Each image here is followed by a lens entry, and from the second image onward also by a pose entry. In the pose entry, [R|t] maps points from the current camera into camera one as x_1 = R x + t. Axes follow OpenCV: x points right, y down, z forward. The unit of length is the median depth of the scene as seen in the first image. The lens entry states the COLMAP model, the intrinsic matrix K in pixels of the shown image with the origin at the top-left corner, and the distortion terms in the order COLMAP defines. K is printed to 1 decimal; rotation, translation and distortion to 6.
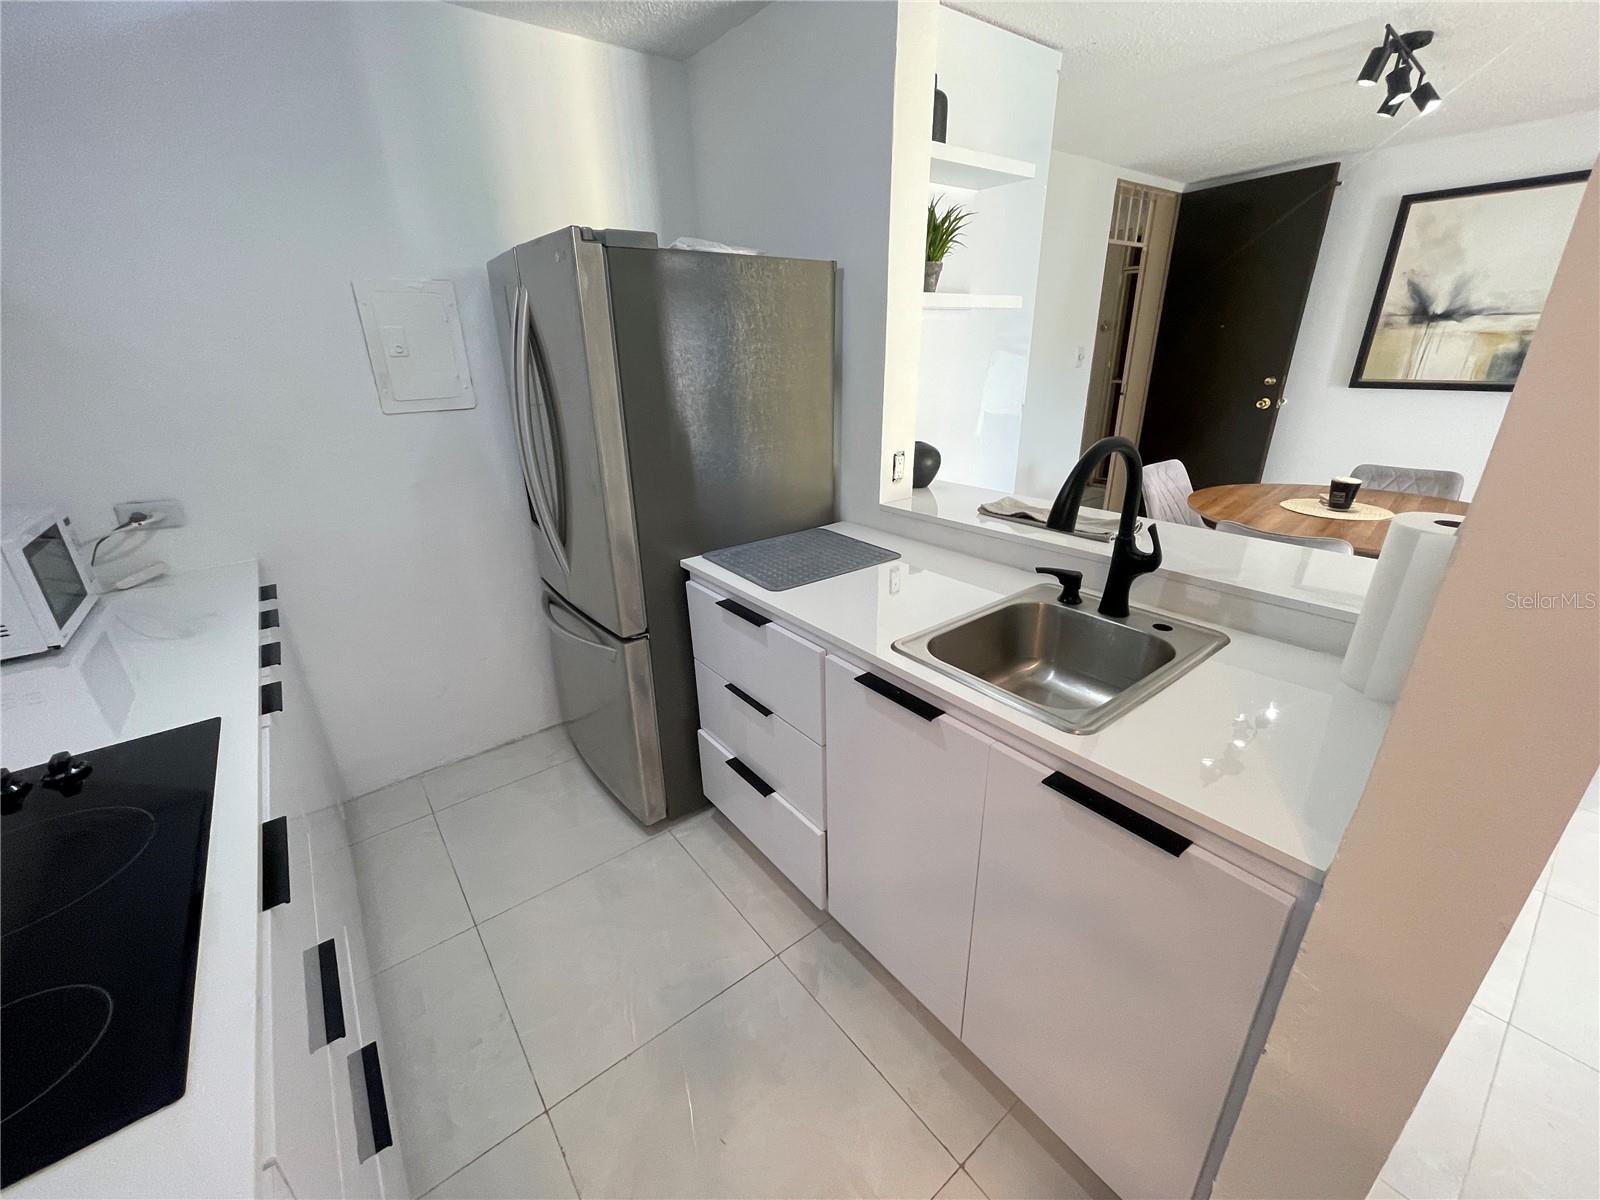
lens RADIAL K [[647.9, 0, 797.2], [0, 647.9, 605.8], [0, 0, 1]] dist [-0.001987, 0.000103]
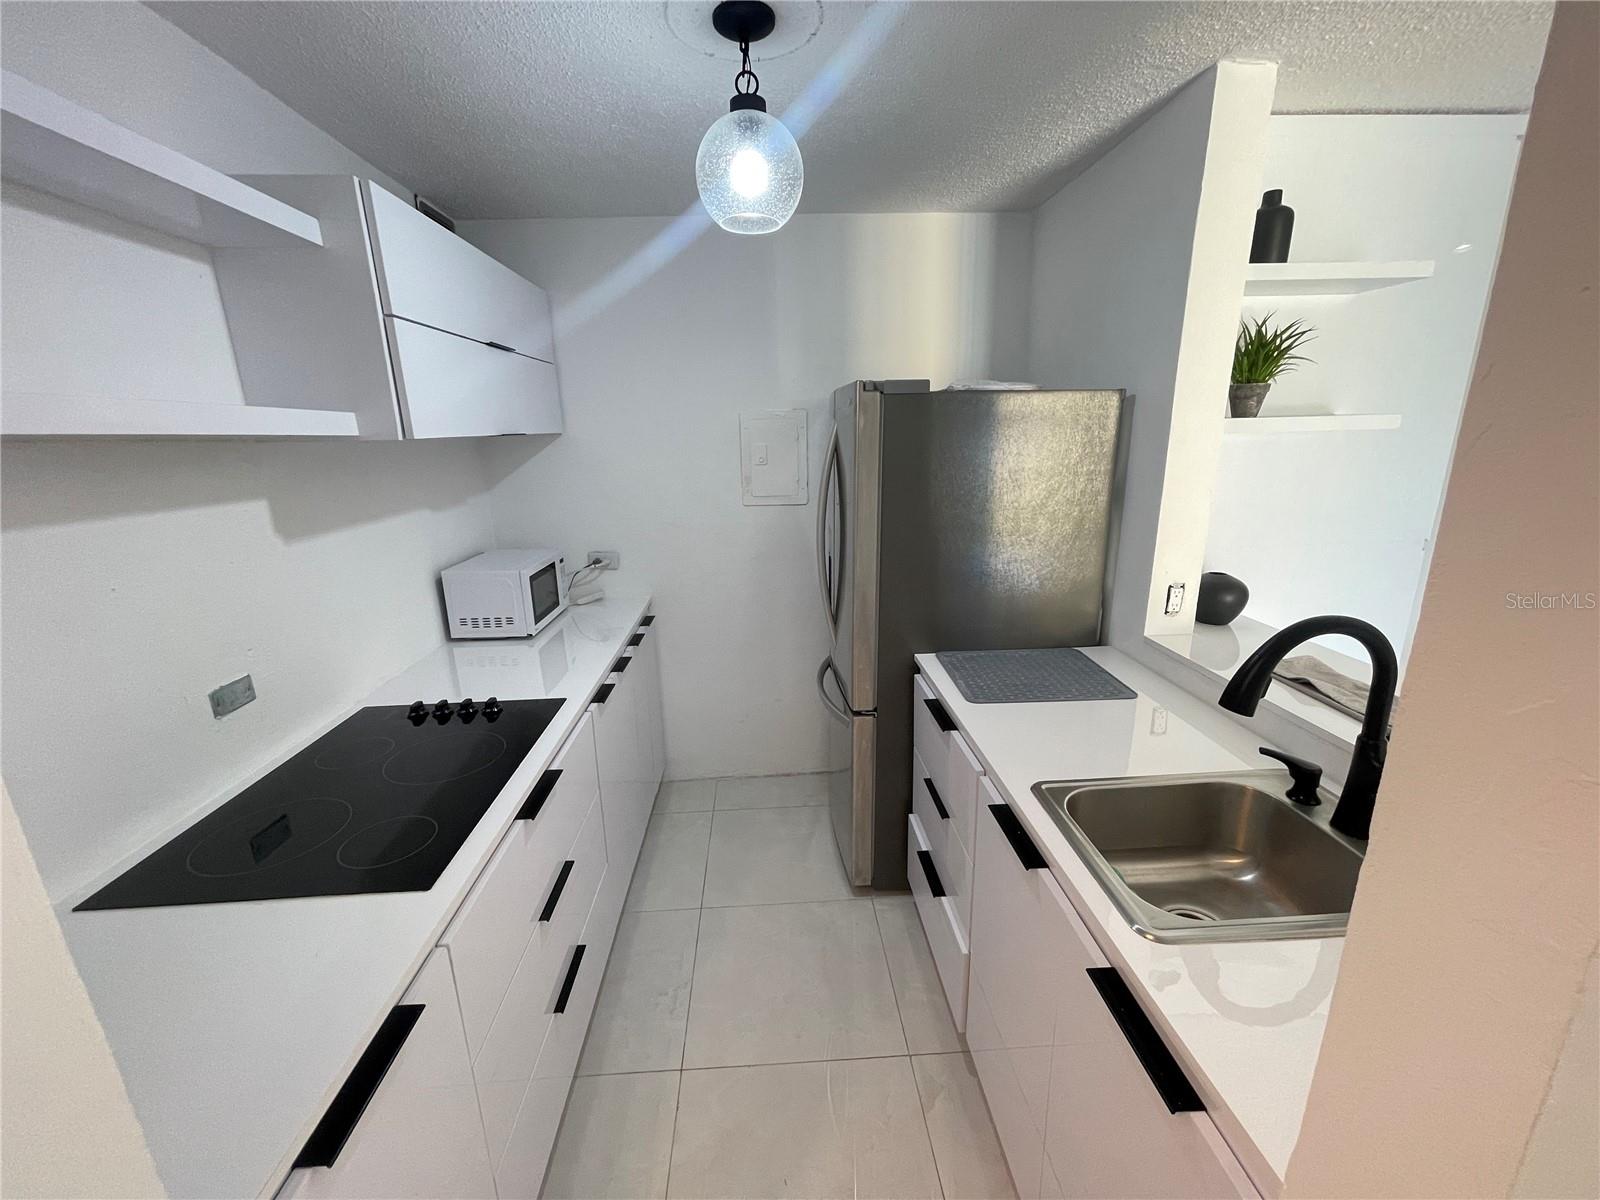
lens RADIAL K [[647.9, 0, 797.1], [0, 647.9, 603.8], [0, 0, 1]] dist [-0.001987, 0.000103]
pose [[0.821608, 0.151342, -0.549596, 0.258210], [-0.211293, 0.976291, -0.047028, -0.062338], [0.529448, 0.154764, 0.834106, -0.042056]]
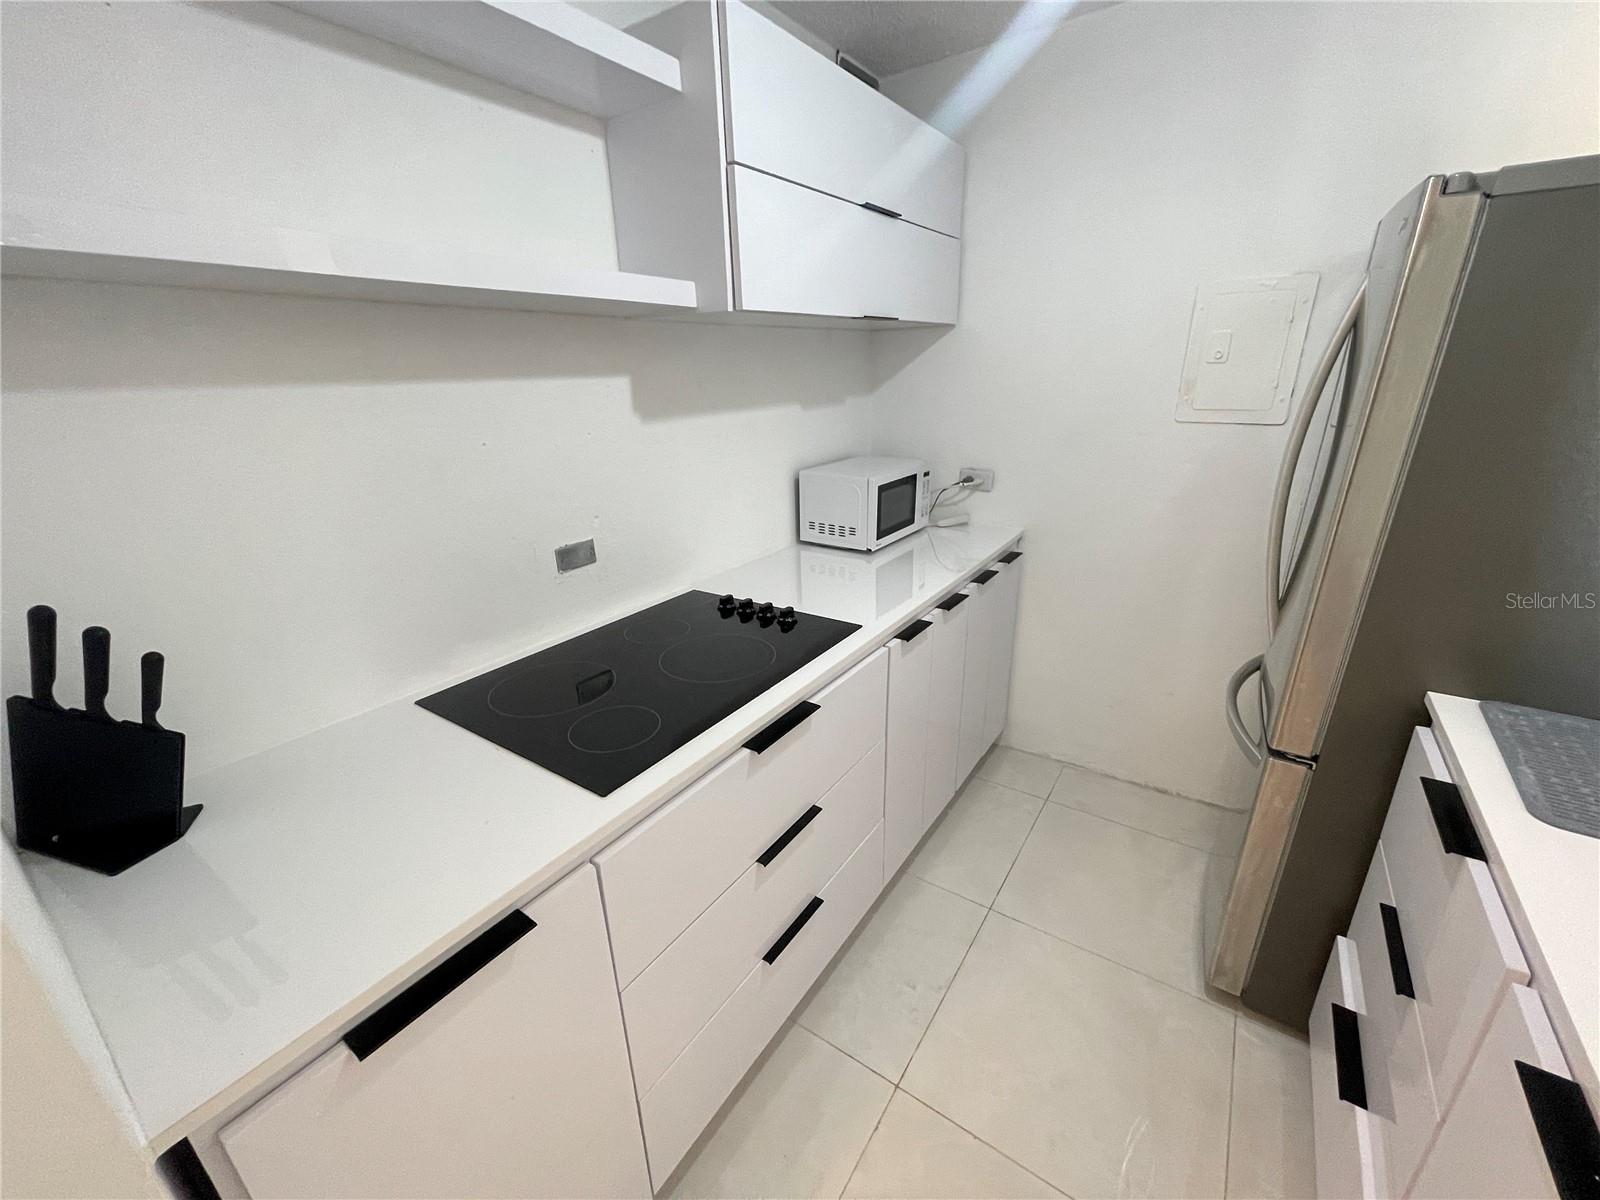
lens RADIAL K [[647.9, 0, 792.5], [0, 647.9, 605.4], [0, 0, 1]] dist [-0.001987, 0.000103]
pose [[0.296447, 0.341331, -0.891971, 0.173931], [-0.339863, 0.910519, 0.235475, -0.088158], [0.892531, 0.233342, 0.385926, 0.198159]]
